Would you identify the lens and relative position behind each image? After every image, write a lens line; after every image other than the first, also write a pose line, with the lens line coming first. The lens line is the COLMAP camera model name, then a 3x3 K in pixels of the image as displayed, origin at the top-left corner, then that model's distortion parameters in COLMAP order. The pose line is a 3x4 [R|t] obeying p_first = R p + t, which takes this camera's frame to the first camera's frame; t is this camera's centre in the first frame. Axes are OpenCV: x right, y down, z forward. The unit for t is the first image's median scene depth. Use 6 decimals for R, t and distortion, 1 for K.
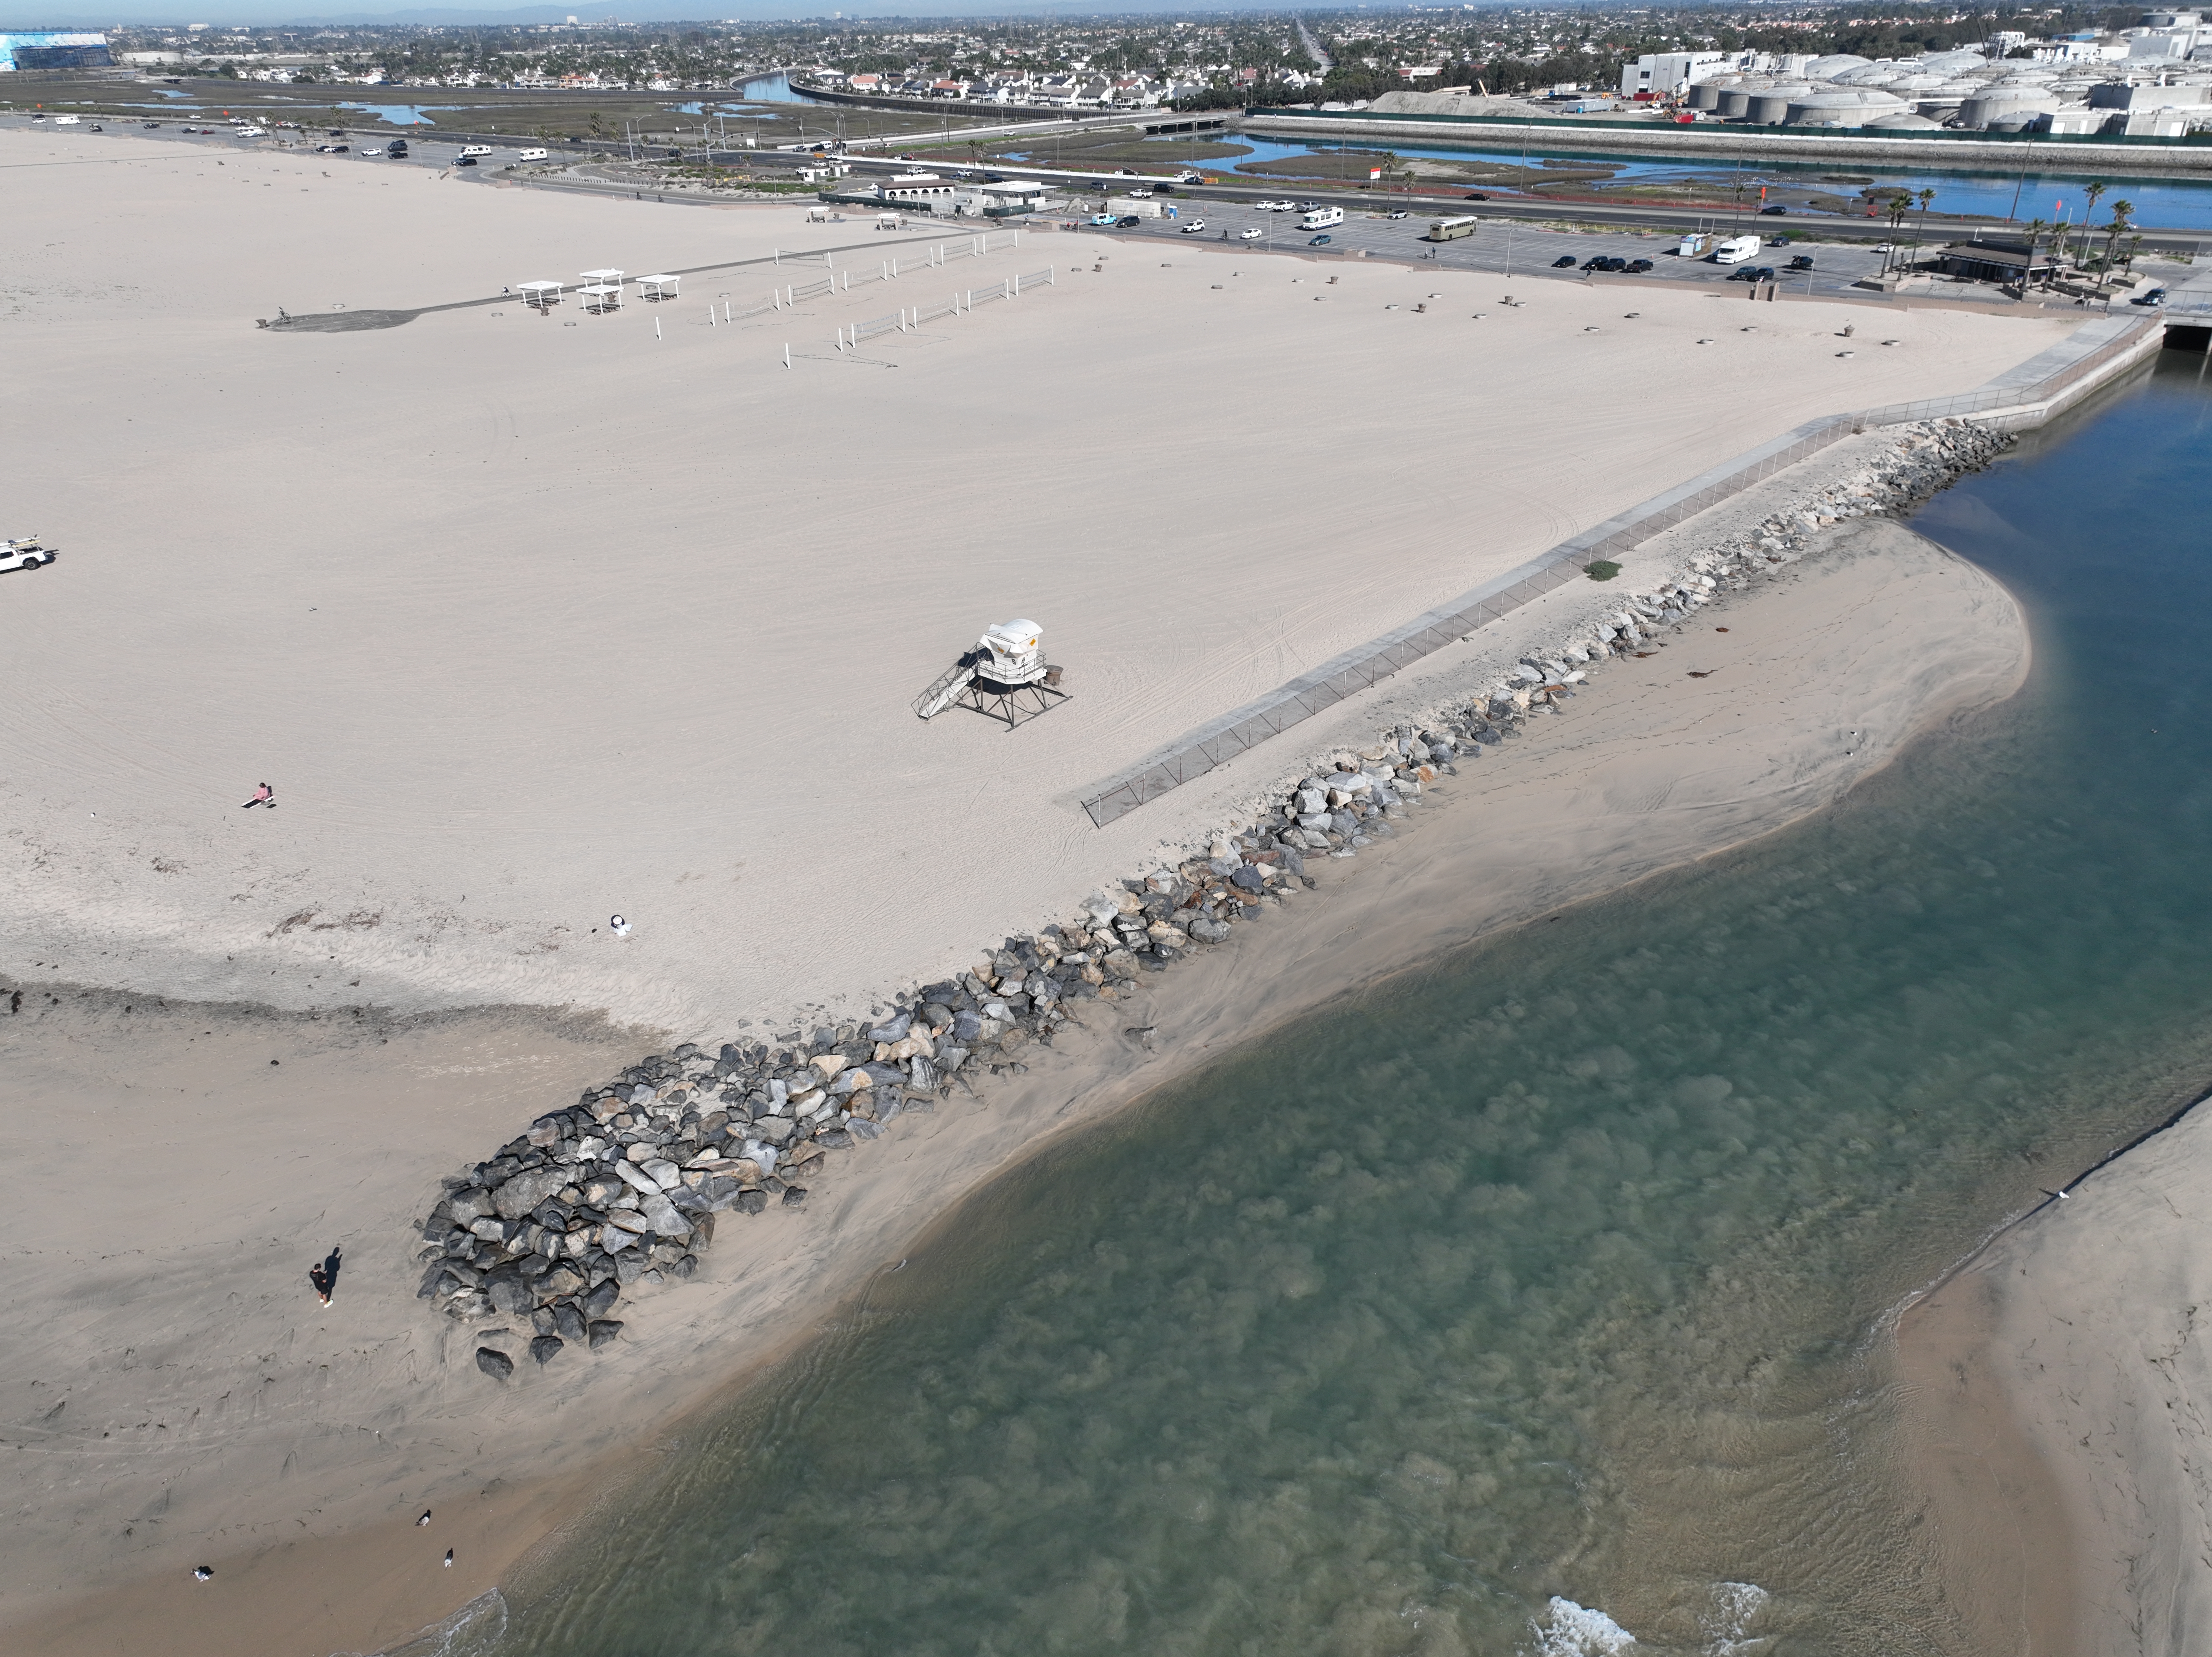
lens RADIAL K [[1546.3, 0, 1109.0], [0, 1546.3, 836.5], [0, 0, 1]] dist [-0.006524, 0.024862]
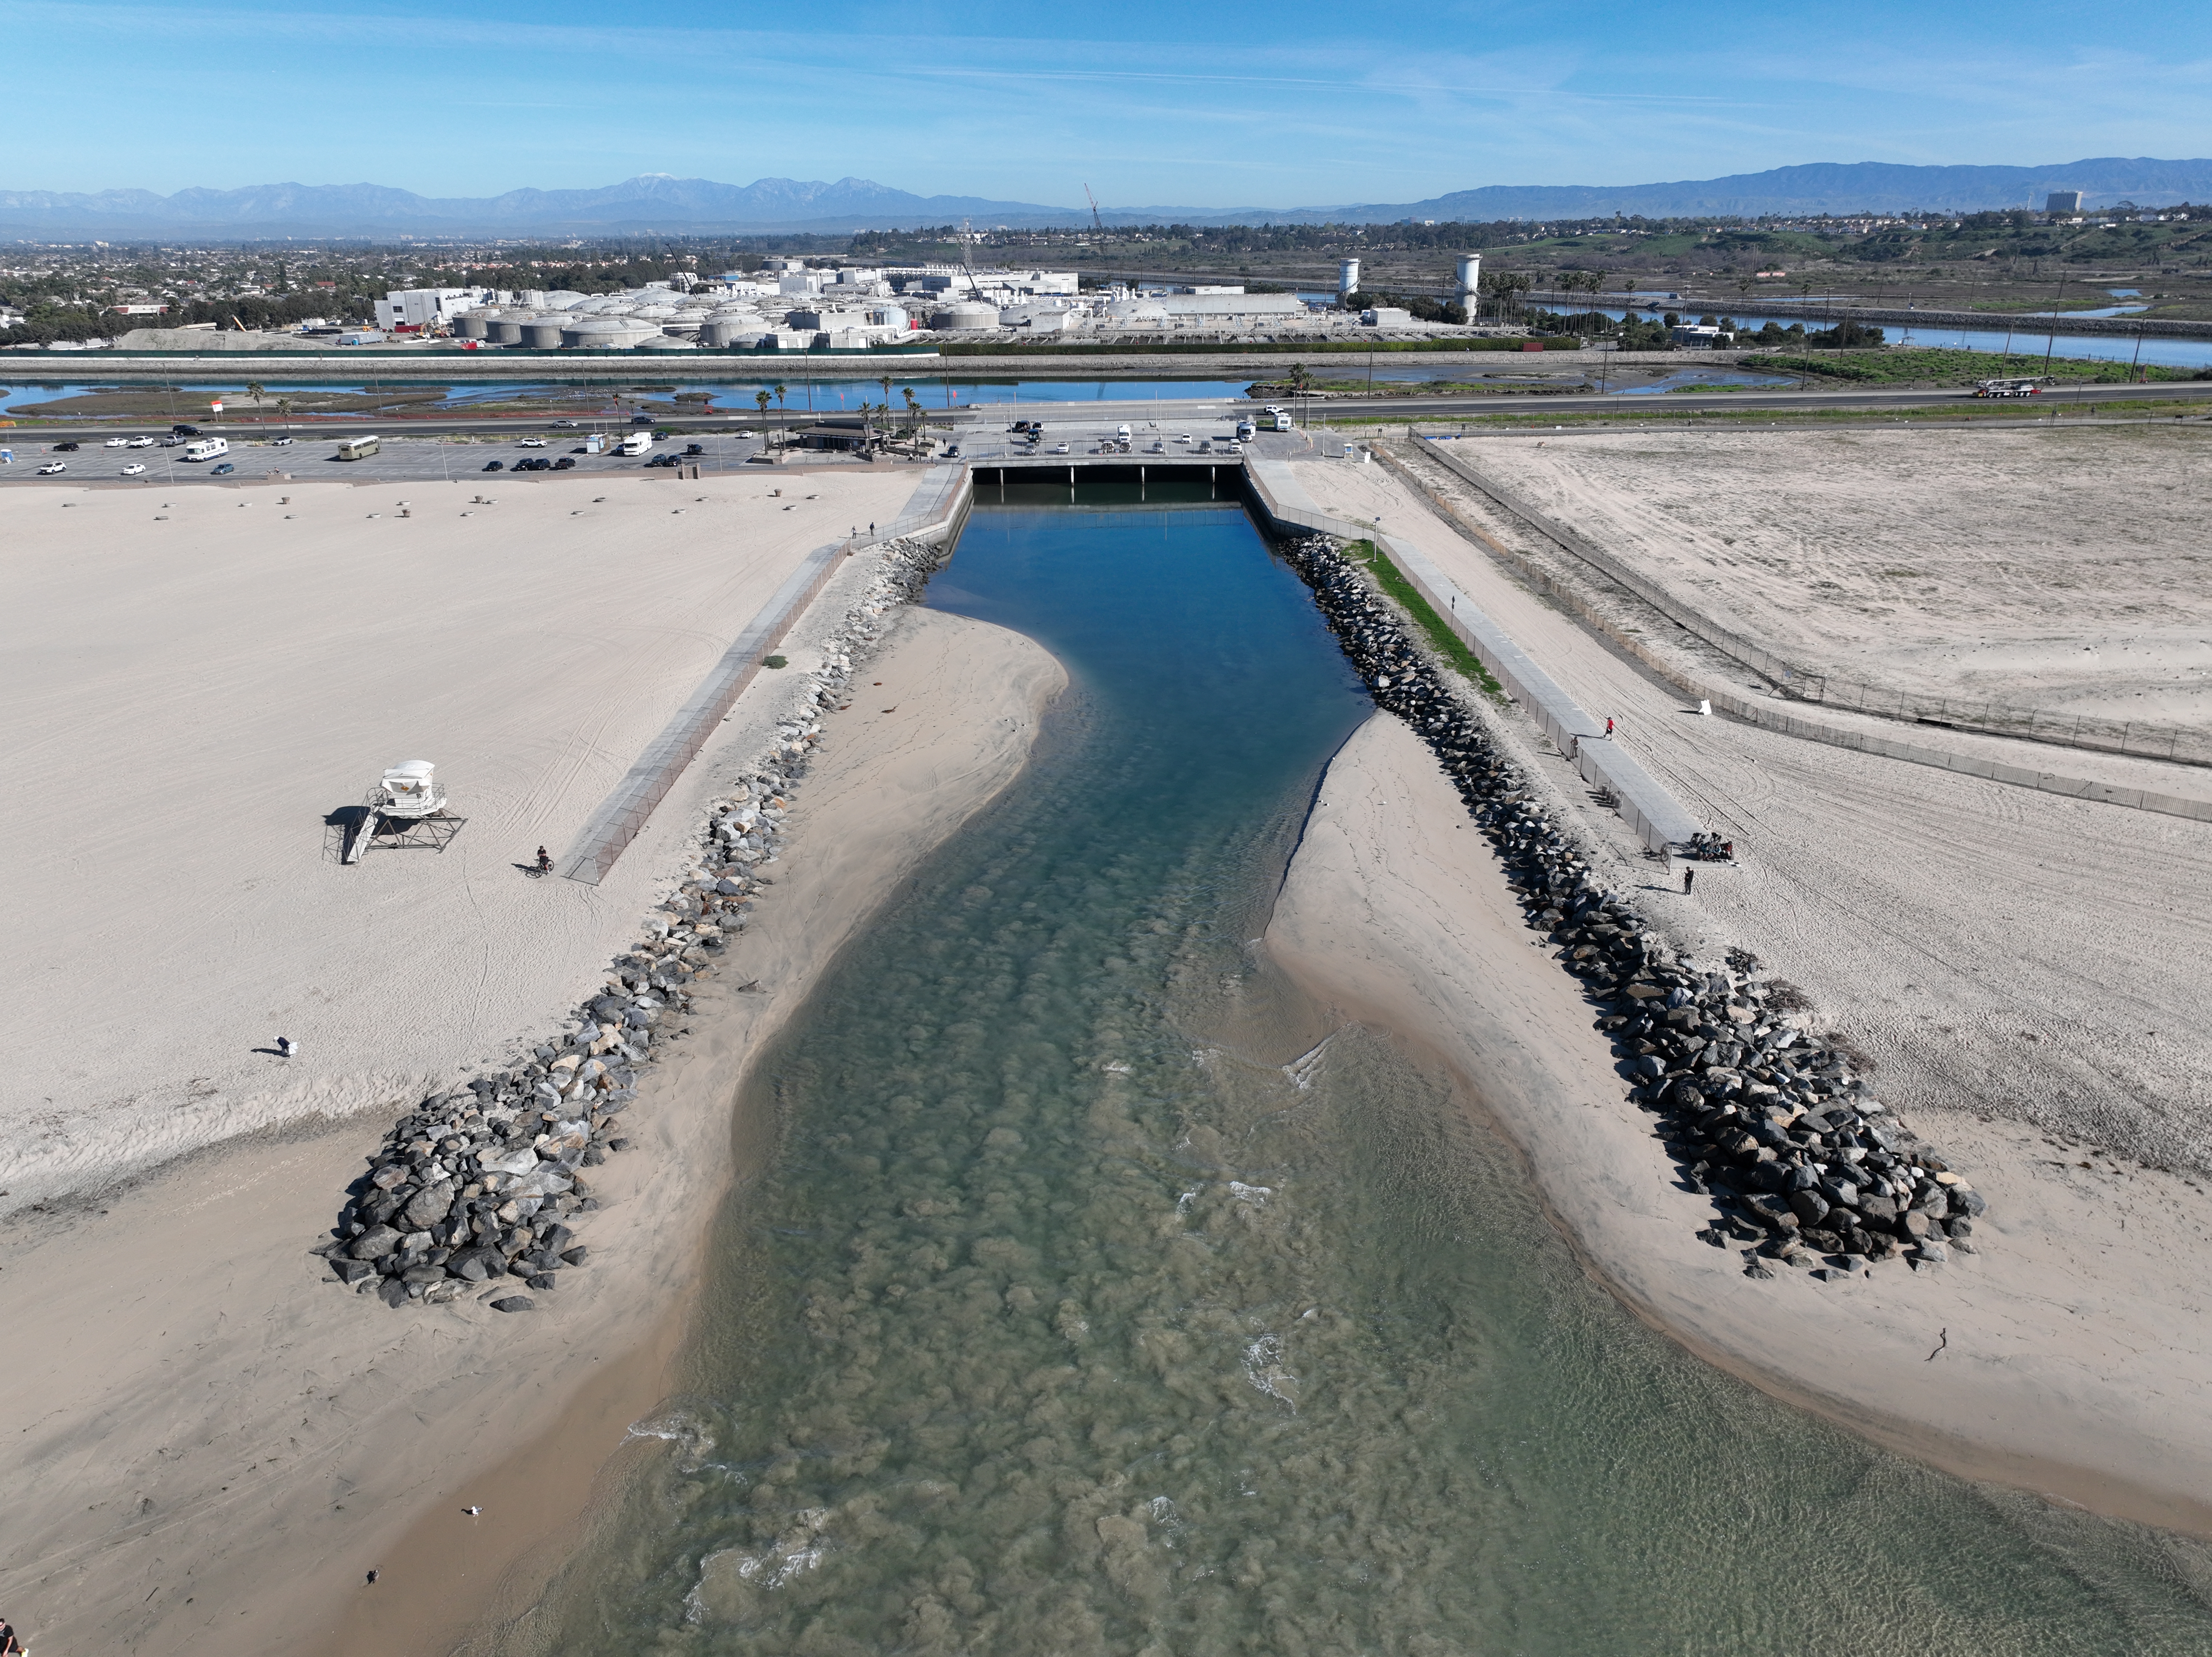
lens RADIAL K [[1552.2, 0, 1115.2], [0, 1552.2, 830.9], [0, 0, 1]] dist [-0.000728, 0.015087]
pose [[0.728155, -0.235702, 0.643611, -0.157671], [0.319282, 0.947553, -0.014211, 0.032885], [-0.606506, 0.215841, 0.765221, -0.062687]]
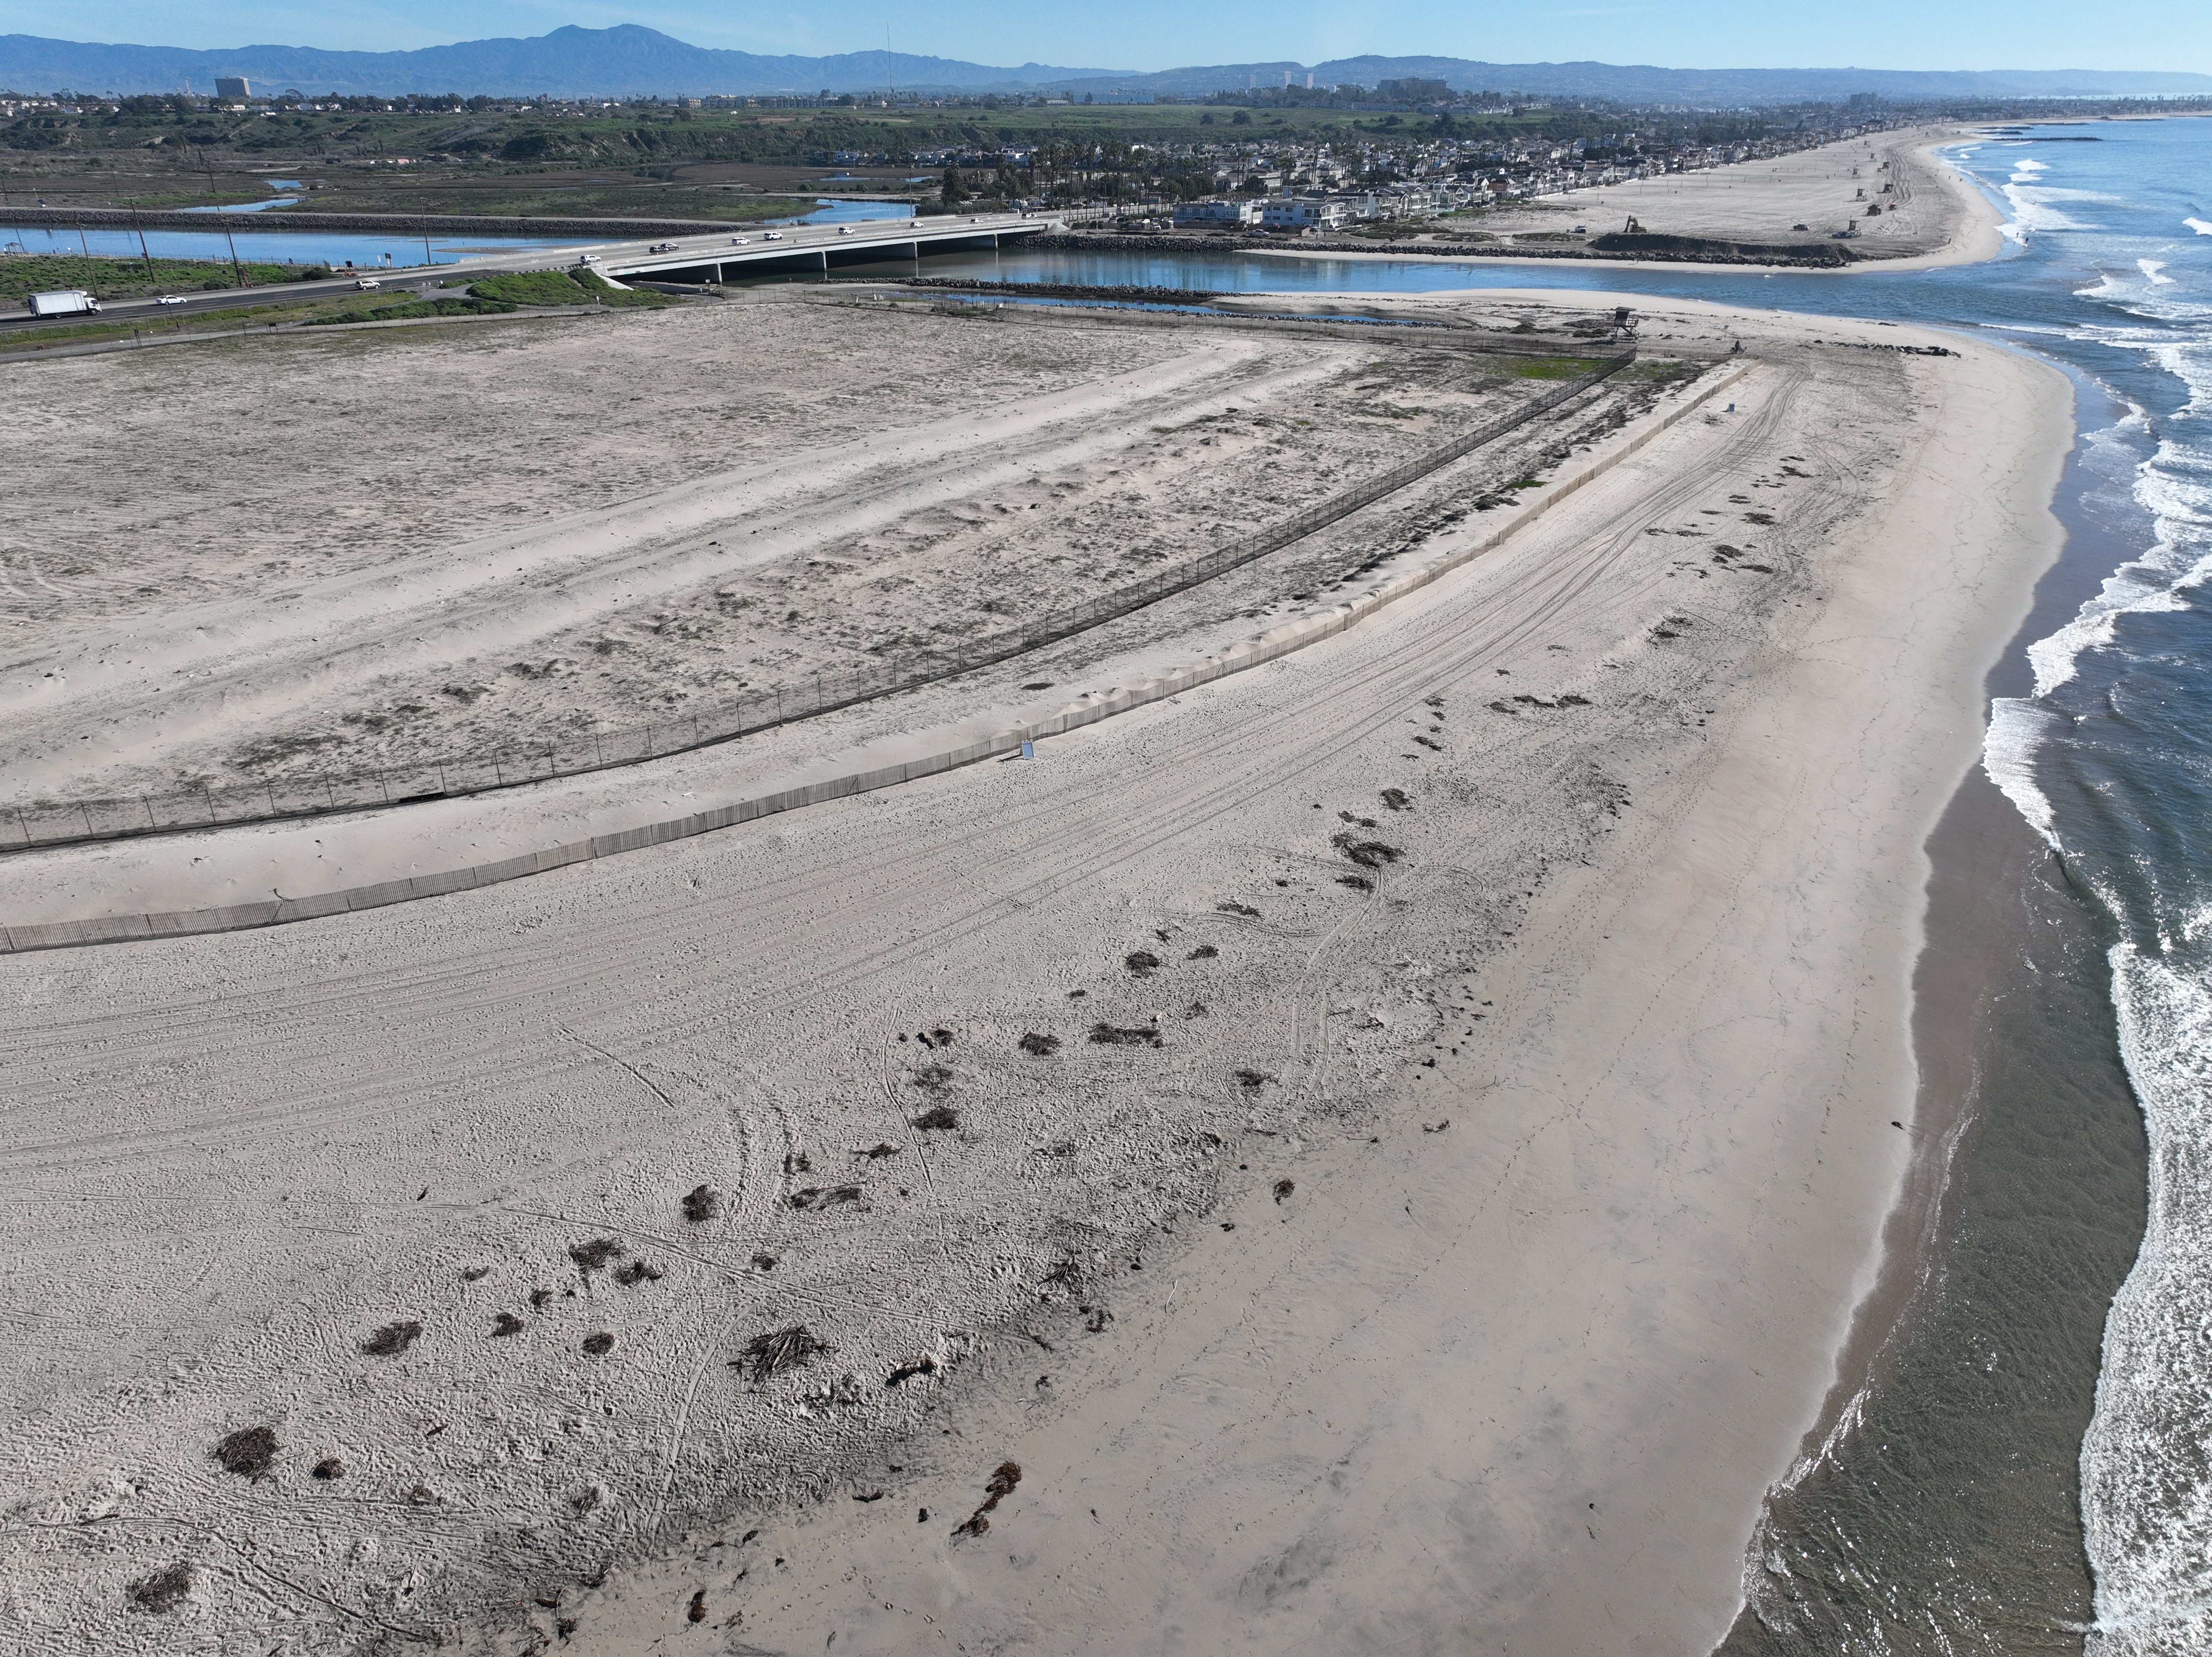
lens RADIAL K [[1547.8, 0, 1096.0], [0, 1547.8, 825.3], [0, 0, 1]] dist [-0.005611, 0.027228]
pose [[-0.153682, -0.398822, 0.904059, 0.026219], [0.472019, 0.774158, 0.421755, 0.063656], [-0.868090, 0.491550, 0.069278, -0.128401]]
